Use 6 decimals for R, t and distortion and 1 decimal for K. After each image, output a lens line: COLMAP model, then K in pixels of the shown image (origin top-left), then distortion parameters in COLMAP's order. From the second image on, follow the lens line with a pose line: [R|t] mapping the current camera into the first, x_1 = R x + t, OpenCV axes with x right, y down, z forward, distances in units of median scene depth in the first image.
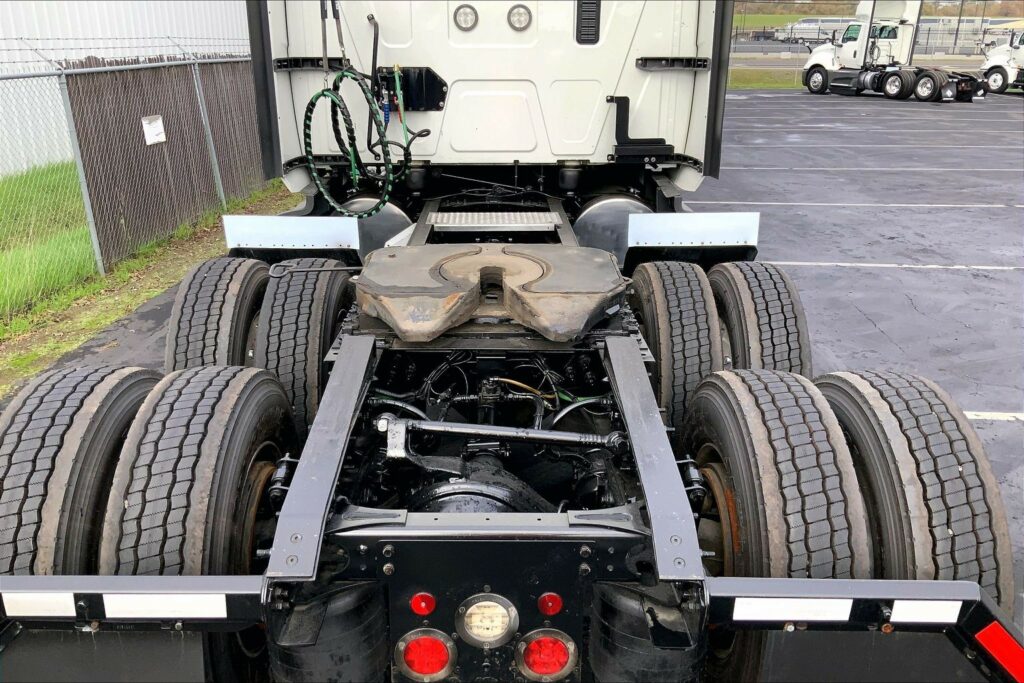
lens RADIAL K [[840.5, 0, 511.1], [0, 840.5, 342.4], [0, 0, 1]] dist [0.047397, -0.039226]
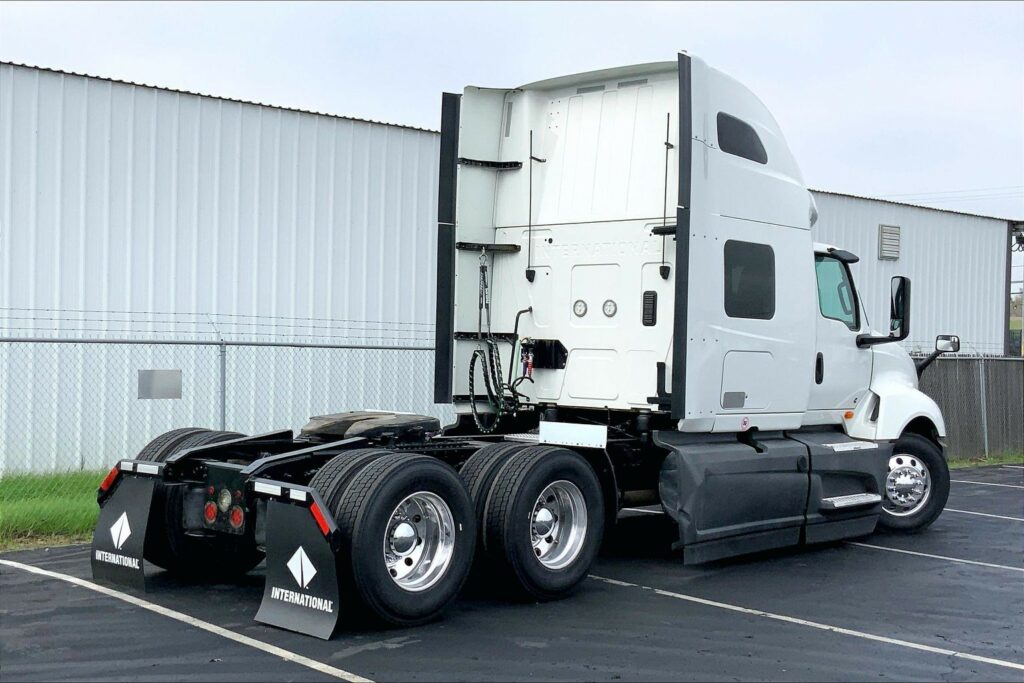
lens RADIAL K [[1304.9, 0, 509.5], [0, 1304.9, 345.0], [0, 0, 1]] dist [0.012426, 0.000000]
pose [[0.741880, 0.017622, -0.670301, 1.403802], [-0.243783, 0.938335, -0.245148, 0.263222], [0.624647, 0.345278, 0.700428, -0.646433]]
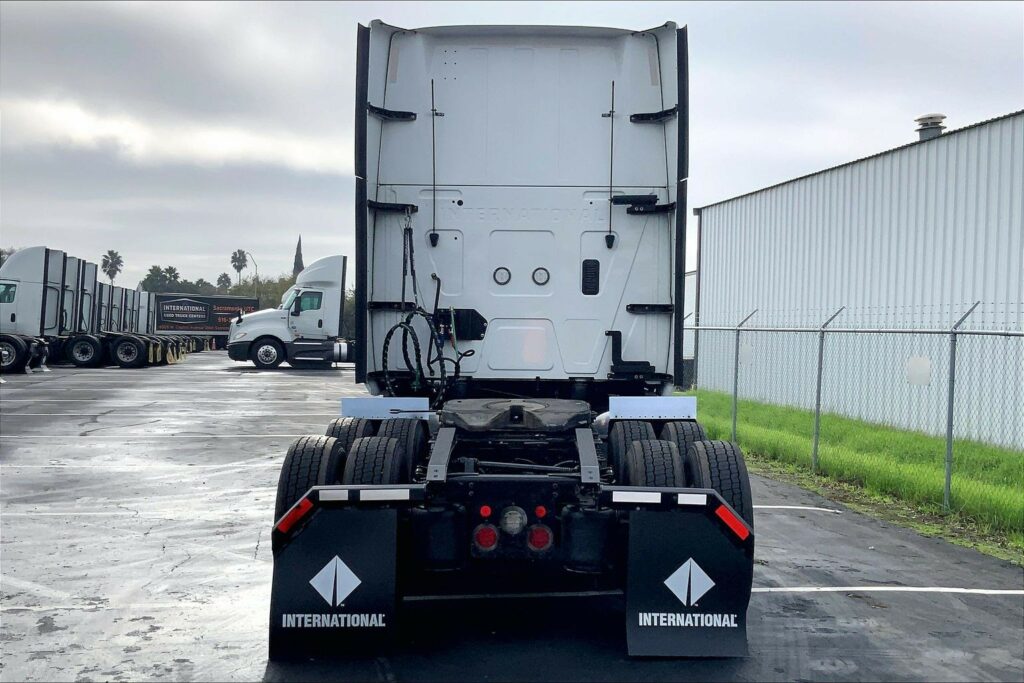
lens RADIAL K [[1187.7, 0, 563.3], [0, 1187.7, 360.2], [0, 0, 1]] dist [0.019403, 0.000000]
pose [[0.999904, 0.006794, 0.012078, 0.025068], [-0.002910, 0.955084, -0.296322, 0.334043], [-0.013548, 0.296259, 0.955012, -0.844304]]
